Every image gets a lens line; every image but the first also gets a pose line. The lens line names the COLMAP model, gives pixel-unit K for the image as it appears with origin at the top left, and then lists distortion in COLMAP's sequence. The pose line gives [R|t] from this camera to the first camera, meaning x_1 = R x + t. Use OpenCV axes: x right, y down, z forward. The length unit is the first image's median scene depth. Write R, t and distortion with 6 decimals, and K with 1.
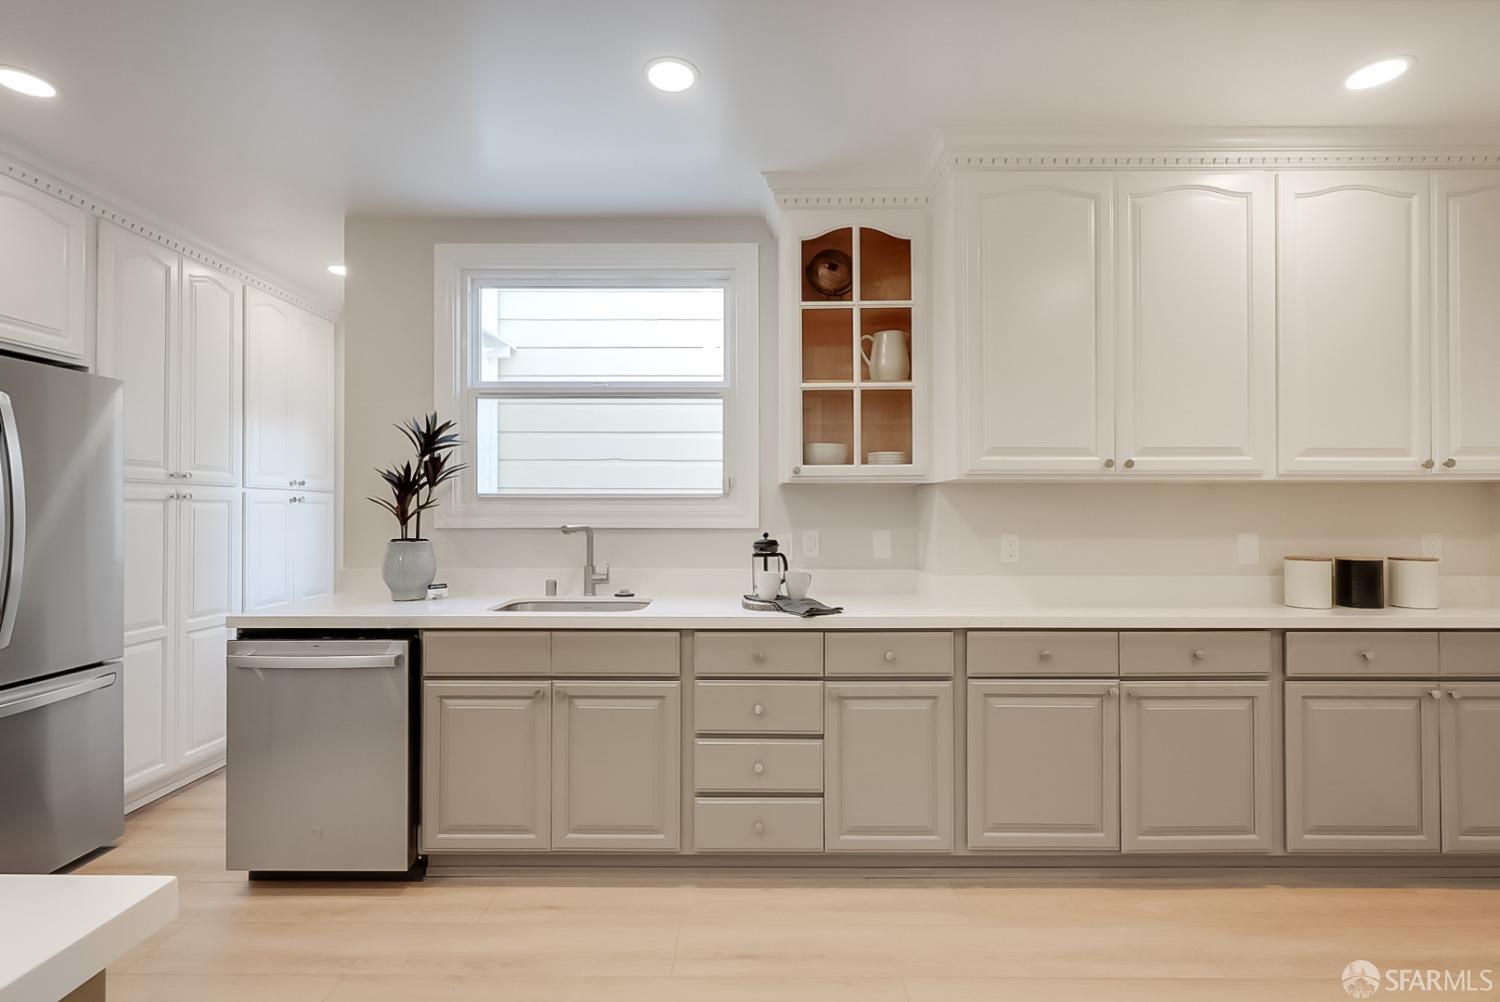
lens RADIAL K [[667.4, 0, 741.0], [0, 667.4, 505.5], [0, 0, 1]] dist [0.000684, -0.000157]
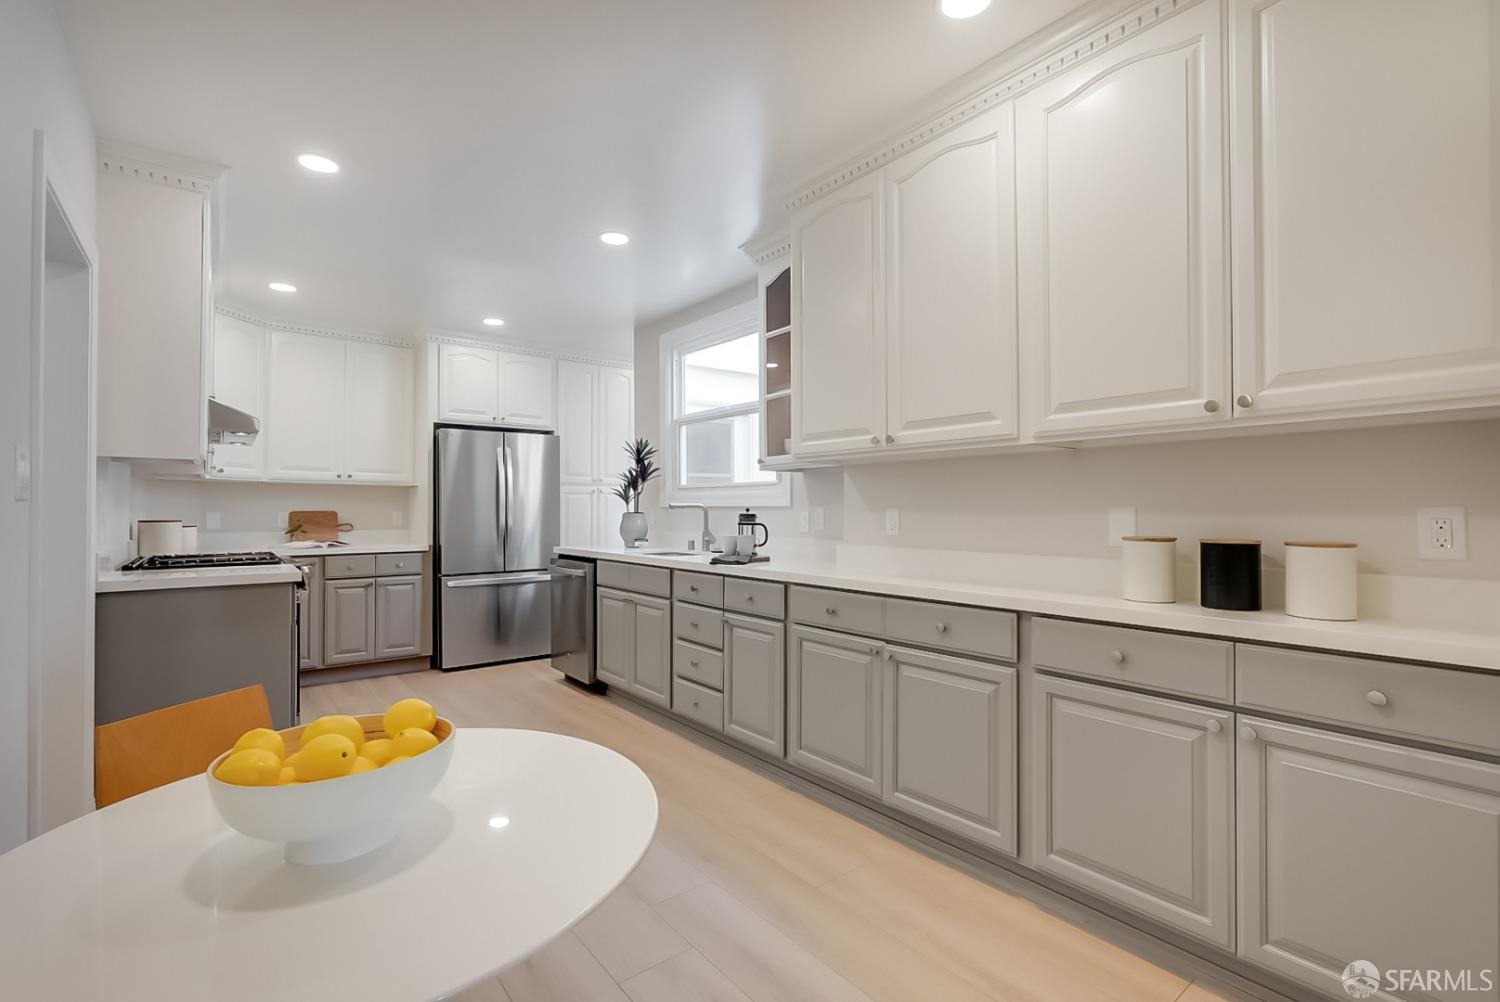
lens RADIAL K [[667.4, 0, 745.8], [0, 667.4, 505.8], [0, 0, 1]] dist [0.000684, -0.000157]
pose [[0.629915, -0.004216, -0.776653, 1.056799], [0.007662, 0.999970, 0.000786, 0.034123], [0.776627, -0.006446, 0.629928, 0.129827]]
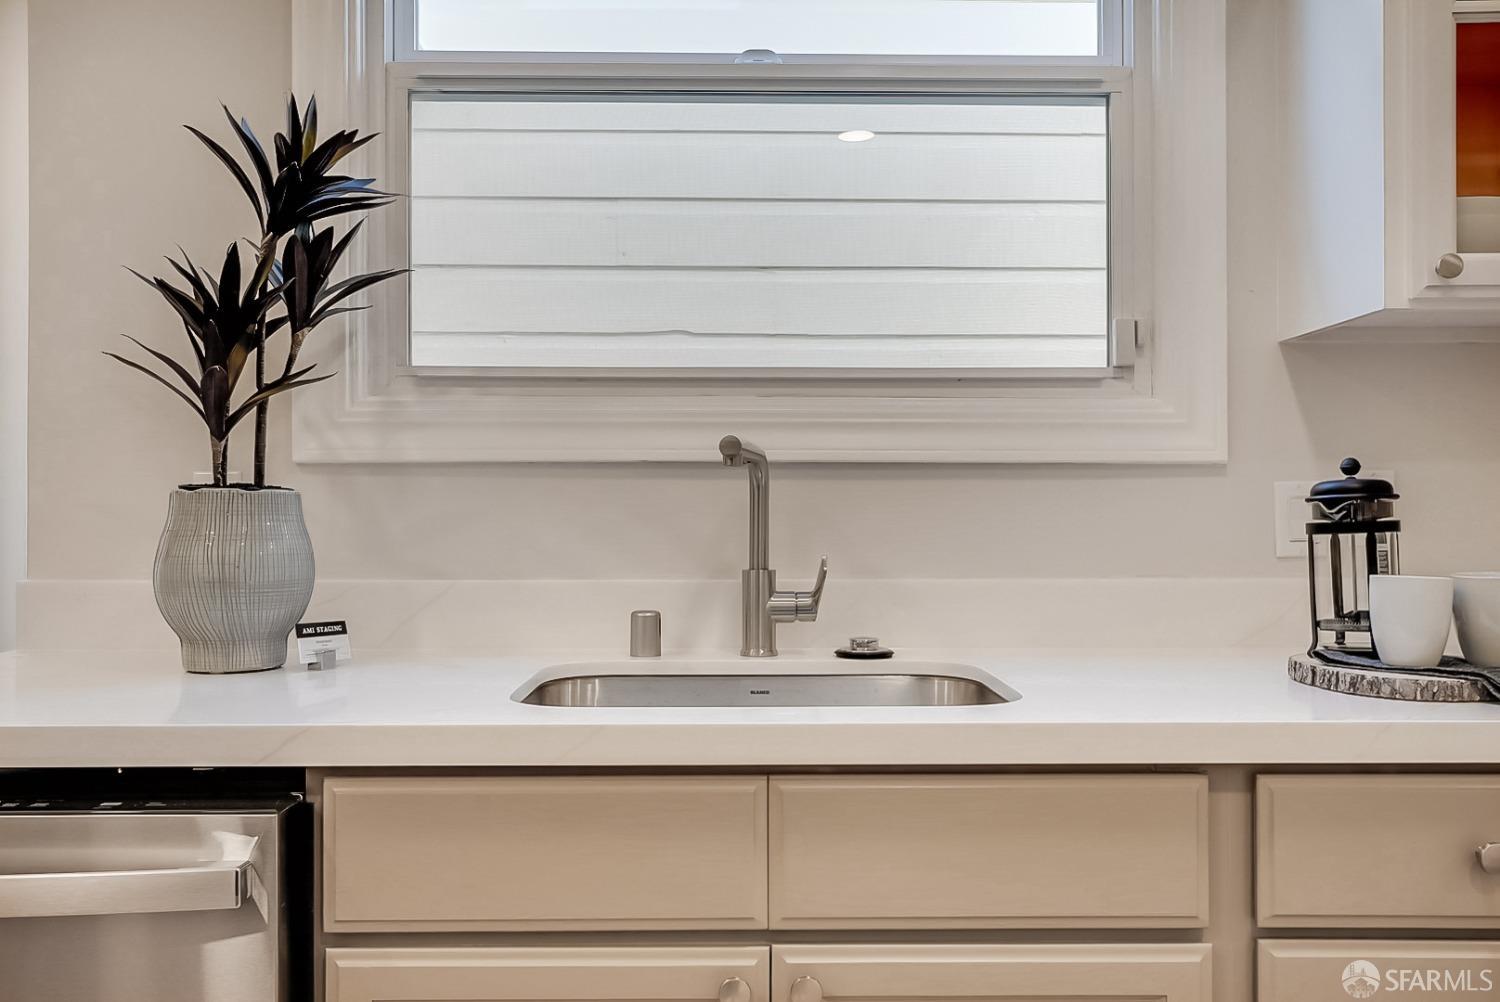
lens RADIAL K [[1198.7, 0, 749.5], [0, 1198.7, 500.7], [0, 0, 1]] dist [-0.016920, 0.005663]
pose [[0.999641, -0.000373, 0.026777, -0.262044], [0.000380, 1.000000, -0.000232, 0.058855], [-0.026777, 0.000242, 0.999641, 0.409859]]
